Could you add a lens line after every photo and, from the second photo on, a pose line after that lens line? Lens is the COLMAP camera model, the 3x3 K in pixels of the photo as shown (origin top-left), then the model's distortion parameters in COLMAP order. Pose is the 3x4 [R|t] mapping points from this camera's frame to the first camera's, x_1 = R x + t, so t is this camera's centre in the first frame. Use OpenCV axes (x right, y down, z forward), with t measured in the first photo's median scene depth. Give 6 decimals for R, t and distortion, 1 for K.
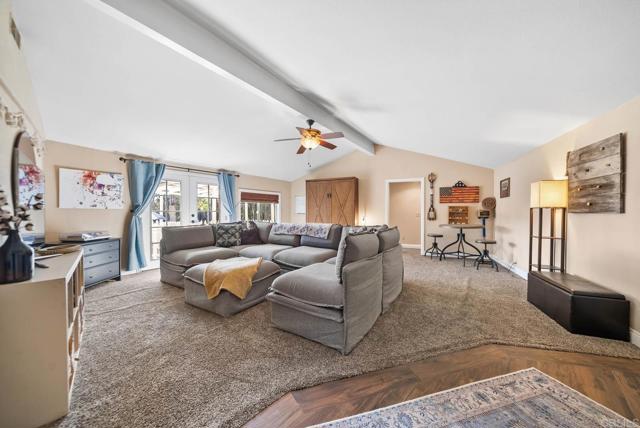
lens RADIAL K [[223.3, 0, 322.7], [0, 223.3, 212.7], [0, 0, 1]] dist [0.000370, 0.000046]
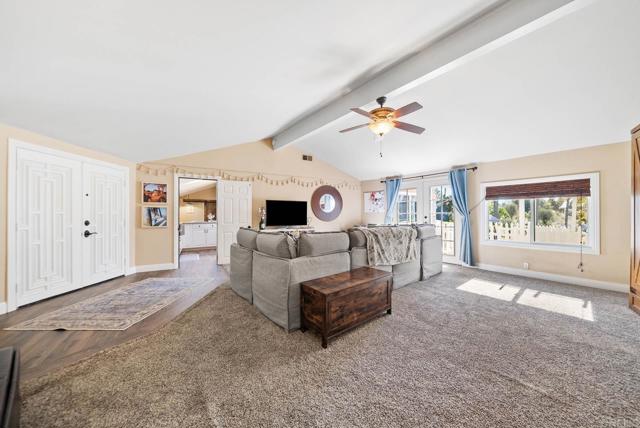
lens RADIAL K [[223.3, 0, 322.7], [0, 223.3, 212.7], [0, 0, 1]] dist [0.000370, 0.000046]
pose [[-0.289517, -0.009488, -0.957126, 0.771908], [-0.002835, 0.999955, -0.009055, 0.002067], [0.957169, 0.000092, -0.289531, 1.035549]]
